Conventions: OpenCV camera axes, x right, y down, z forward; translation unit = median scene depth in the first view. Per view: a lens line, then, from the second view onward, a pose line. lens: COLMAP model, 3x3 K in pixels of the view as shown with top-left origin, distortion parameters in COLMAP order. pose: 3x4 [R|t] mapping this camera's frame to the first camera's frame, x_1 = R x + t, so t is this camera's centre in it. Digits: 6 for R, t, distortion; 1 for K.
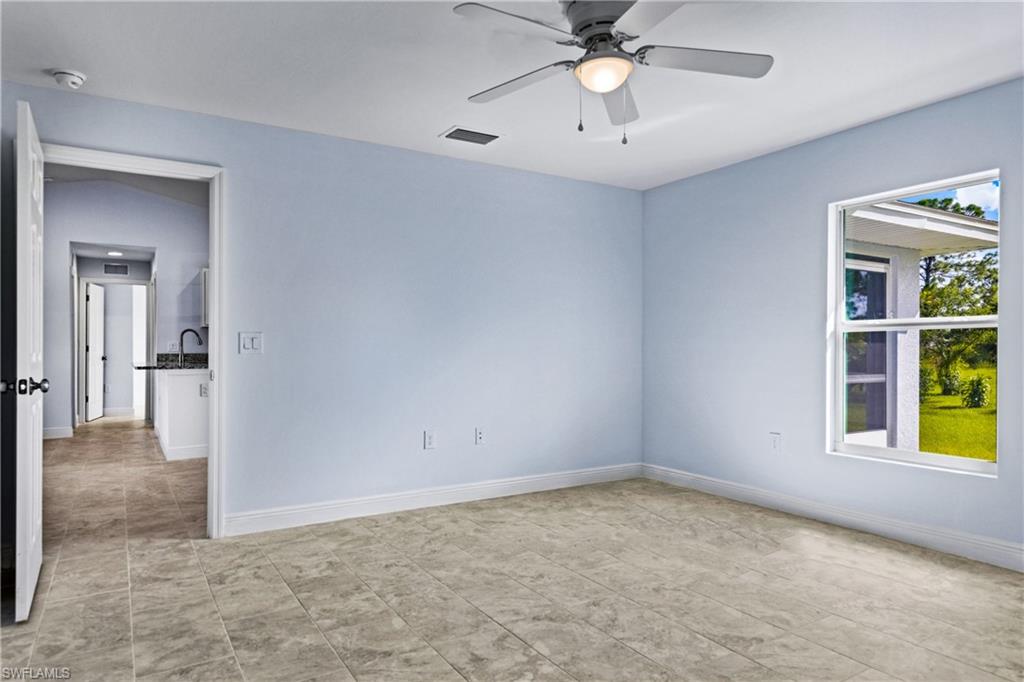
lens RADIAL K [[630.6, 0, 506.3], [0, 630.6, 338.5], [0, 0, 1]] dist [0.005491, 0.000986]
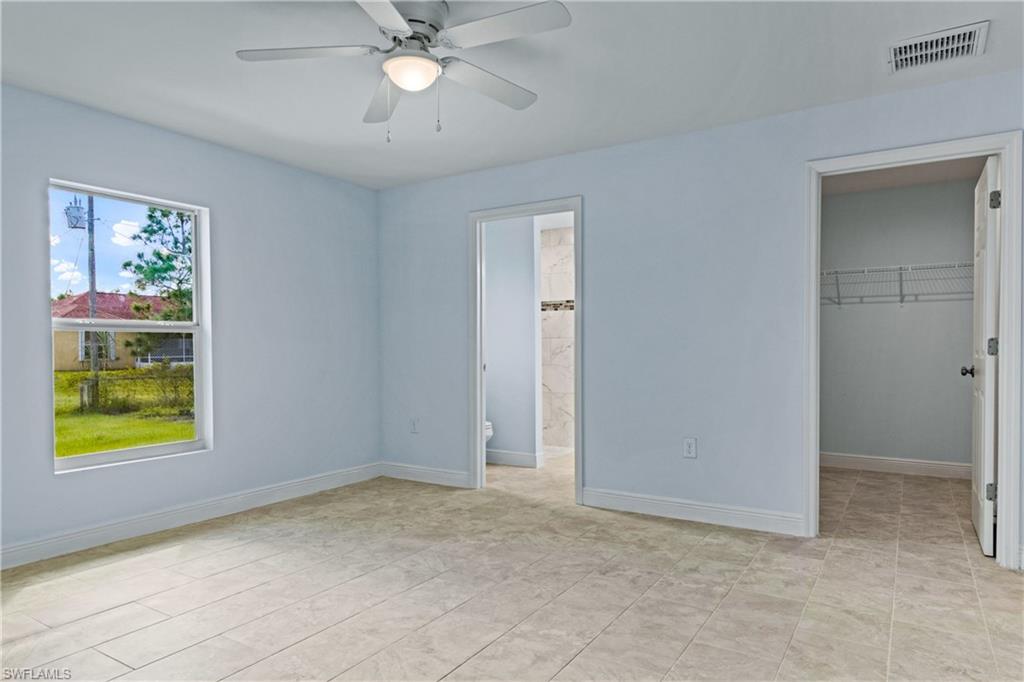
lens RADIAL K [[630.6, 0, 509.1], [0, 630.6, 343.9], [0, 0, 1]] dist [0.005491, 0.000986]
pose [[-0.422520, 0.007076, 0.906326, -0.564058], [0.000929, 0.999972, -0.007374, 0.015451], [-0.906353, -0.002273, -0.422515, 0.896159]]
